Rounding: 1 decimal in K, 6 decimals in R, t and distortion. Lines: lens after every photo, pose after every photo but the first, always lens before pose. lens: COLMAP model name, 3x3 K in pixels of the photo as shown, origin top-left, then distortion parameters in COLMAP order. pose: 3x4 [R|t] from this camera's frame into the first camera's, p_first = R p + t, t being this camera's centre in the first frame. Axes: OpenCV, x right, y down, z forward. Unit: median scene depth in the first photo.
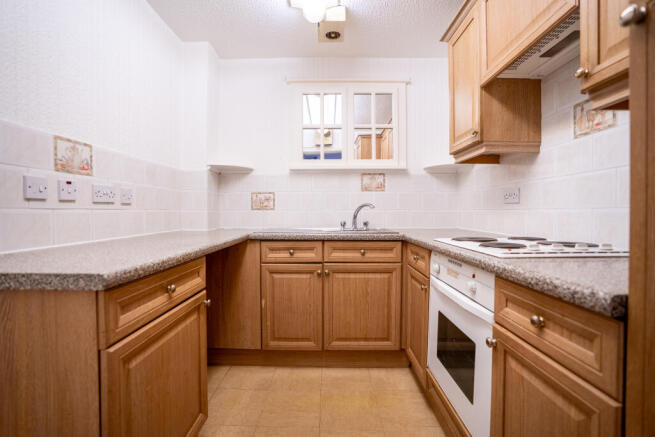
lens RADIAL K [[306.8, 0, 324.7], [0, 306.8, 218.0], [0, 0, 1]] dist [-0.055130, 0.016280]
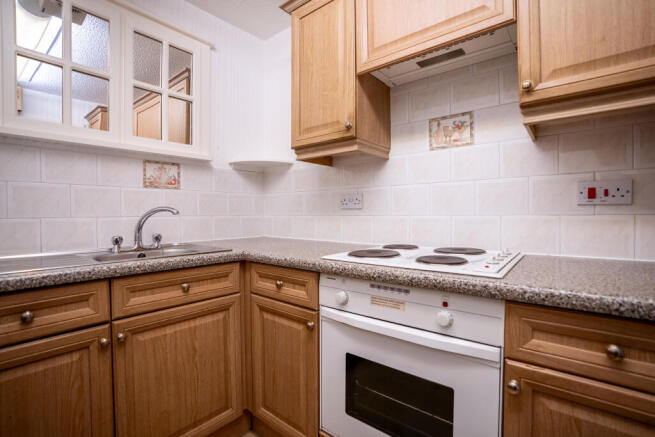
lens RADIAL K [[306.8, 0, 331.8], [0, 306.8, 215.8], [0, 0, 1]] dist [-0.055130, 0.016280]
pose [[0.623895, -0.010540, 0.781437, -0.169350], [0.021974, 0.999750, -0.004058, -0.022770], [-0.781199, 0.019703, 0.623971, 0.406640]]
